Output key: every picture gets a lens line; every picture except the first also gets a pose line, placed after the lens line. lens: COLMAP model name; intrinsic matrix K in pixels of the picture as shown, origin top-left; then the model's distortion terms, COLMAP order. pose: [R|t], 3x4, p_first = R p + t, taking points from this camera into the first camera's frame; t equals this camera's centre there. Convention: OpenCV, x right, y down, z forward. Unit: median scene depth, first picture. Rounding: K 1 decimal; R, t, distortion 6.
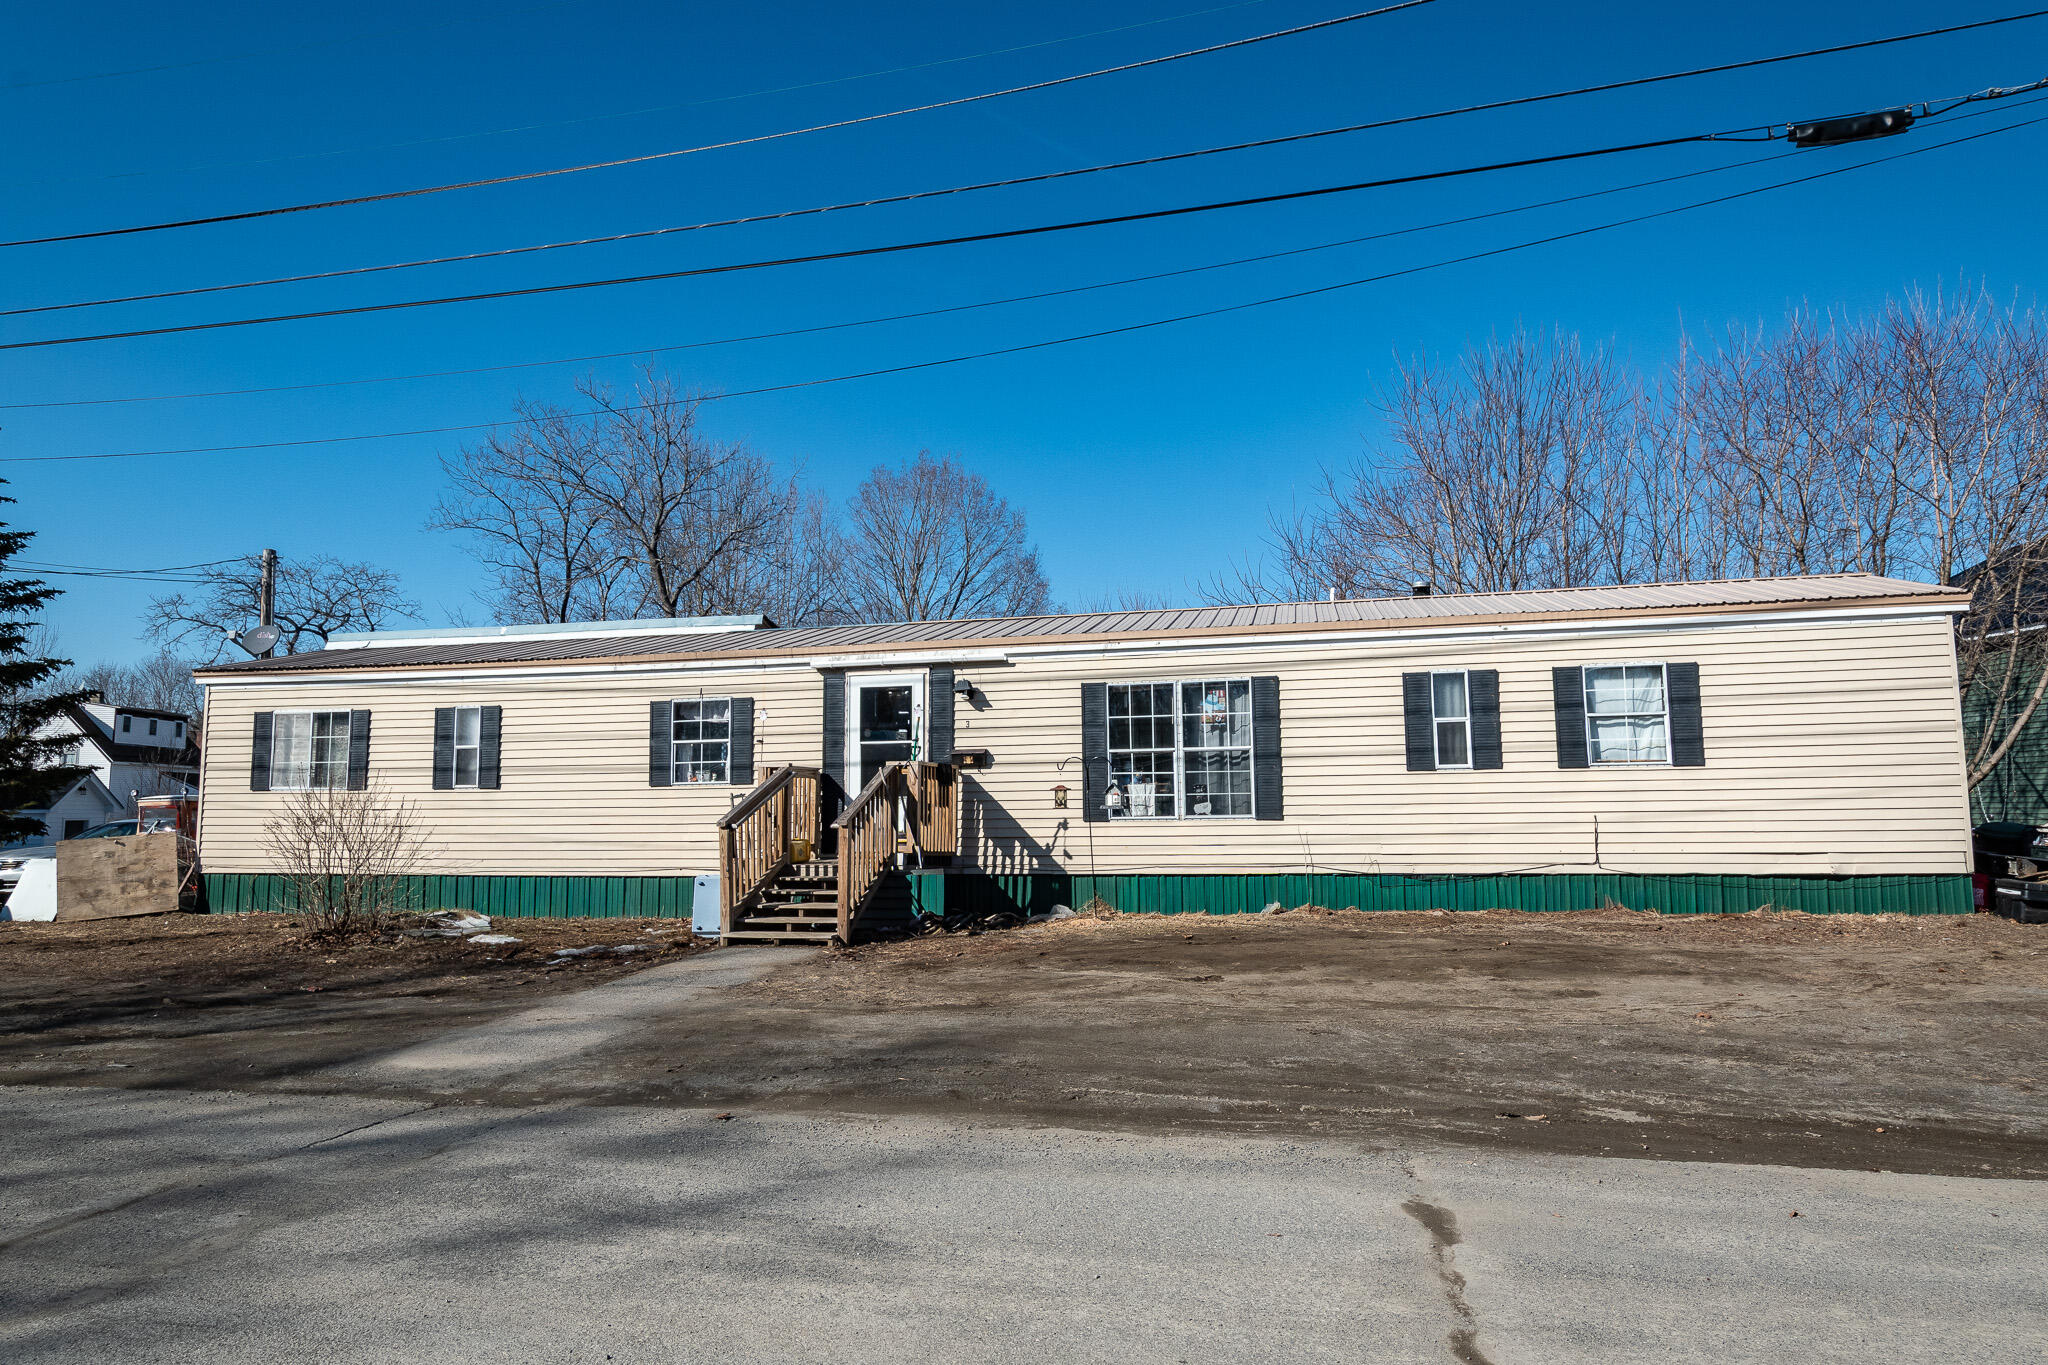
lens RADIAL K [[1222.5, 0, 1024.4], [0, 1222.5, 680.8], [0, 0, 1]] dist [0.015188, 0.000936]
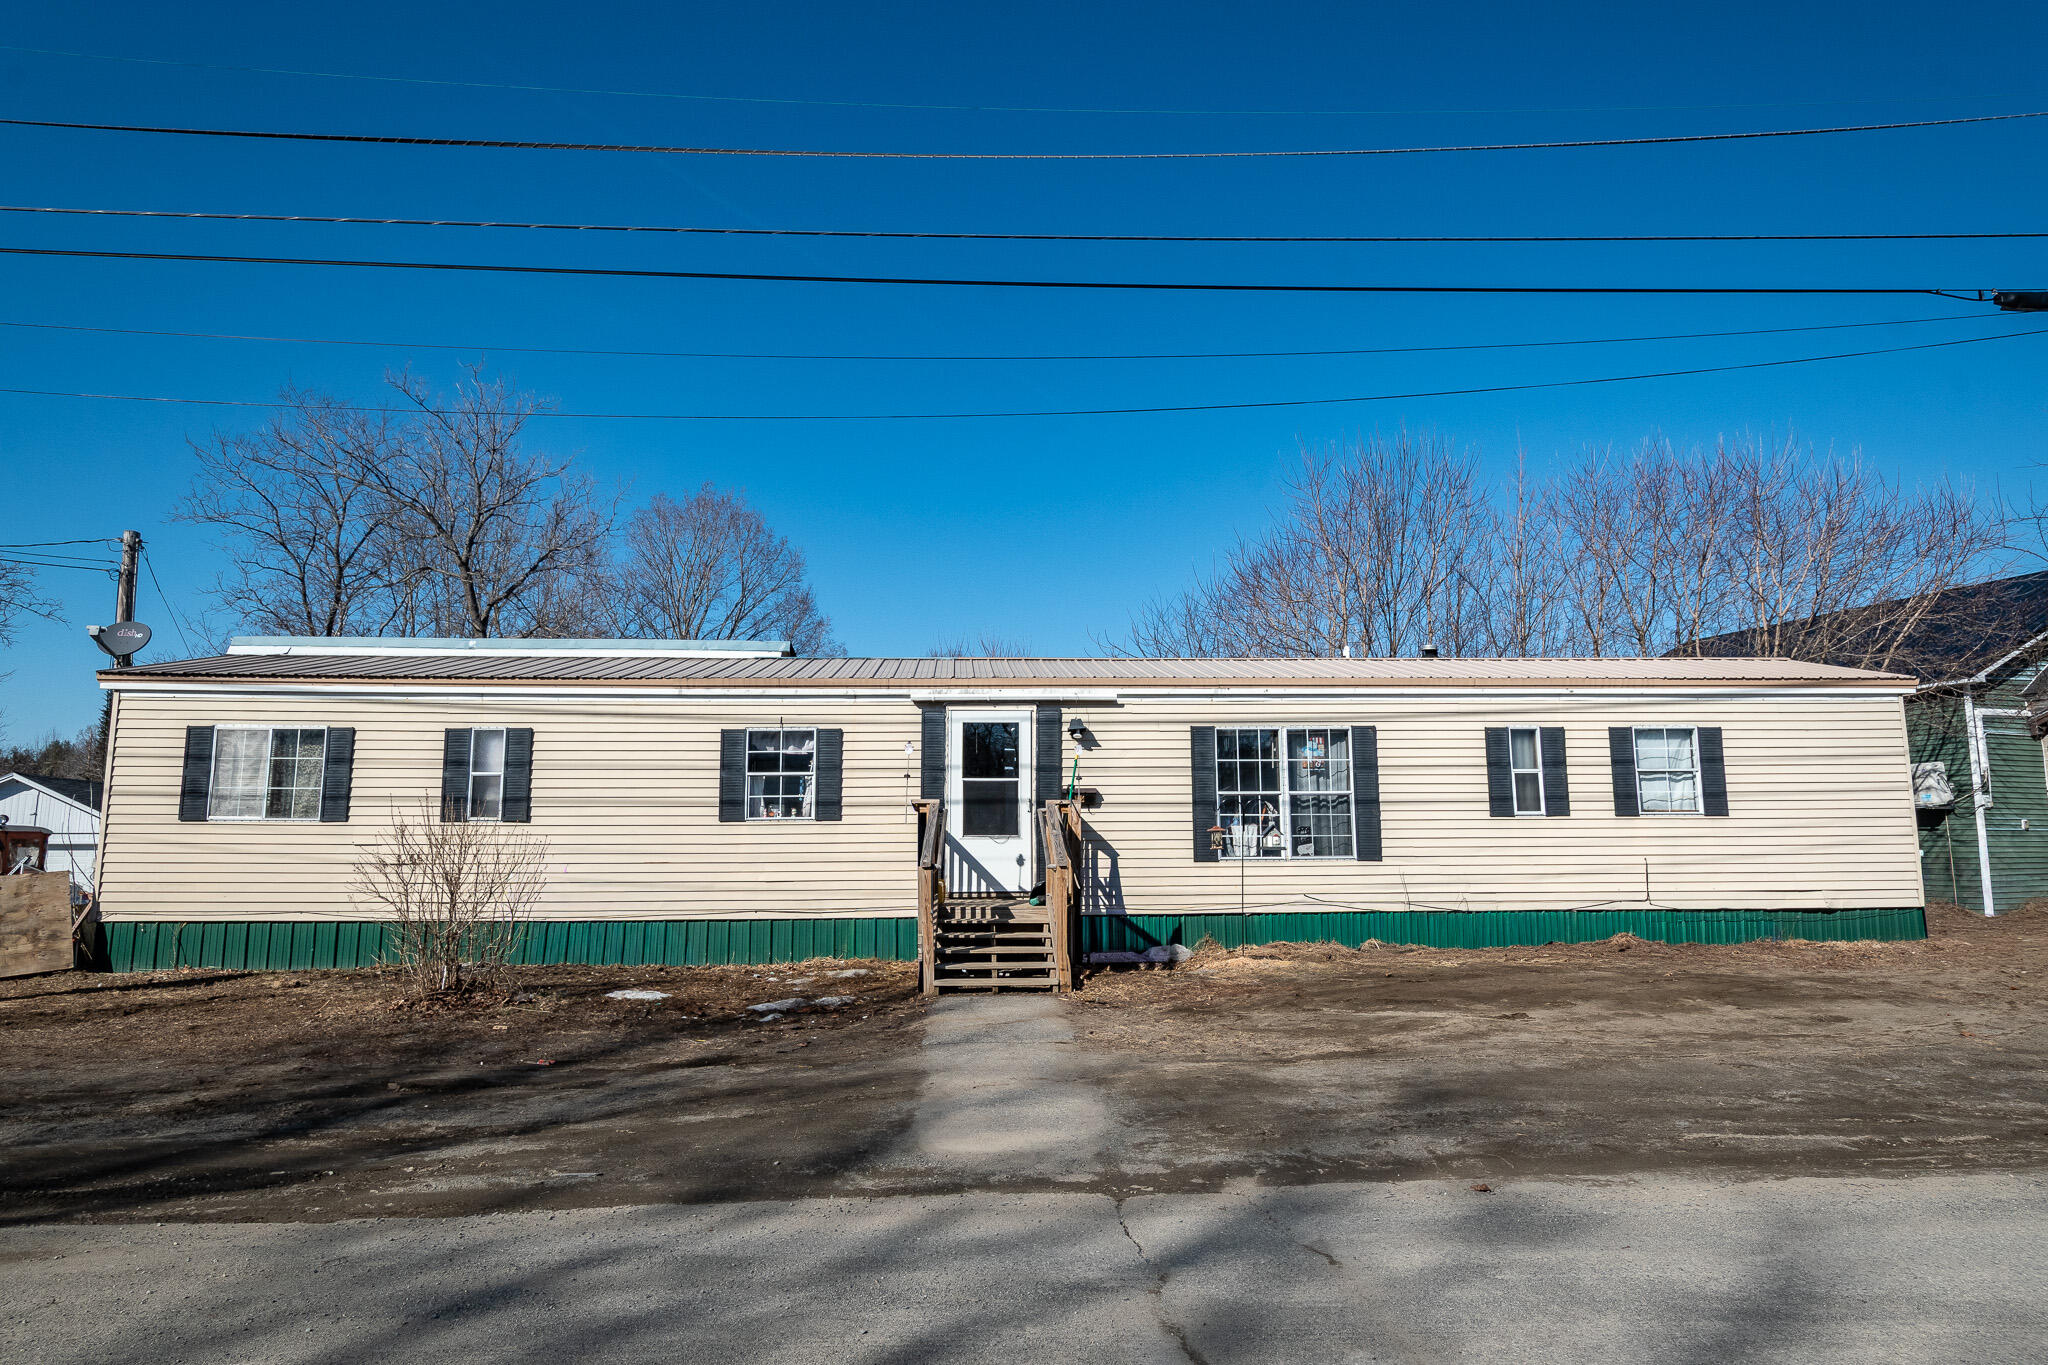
lens RADIAL K [[1160.3, 0, 1023.4], [0, 1160.3, 683.0], [0, 0, 1]] dist [0.015139, -0.006159]
pose [[0.959902, 0.044962, 0.276705, -0.354667], [-0.035495, 0.998603, -0.039130, 0.008712], [-0.278078, 0.027739, 0.960158, 0.100908]]
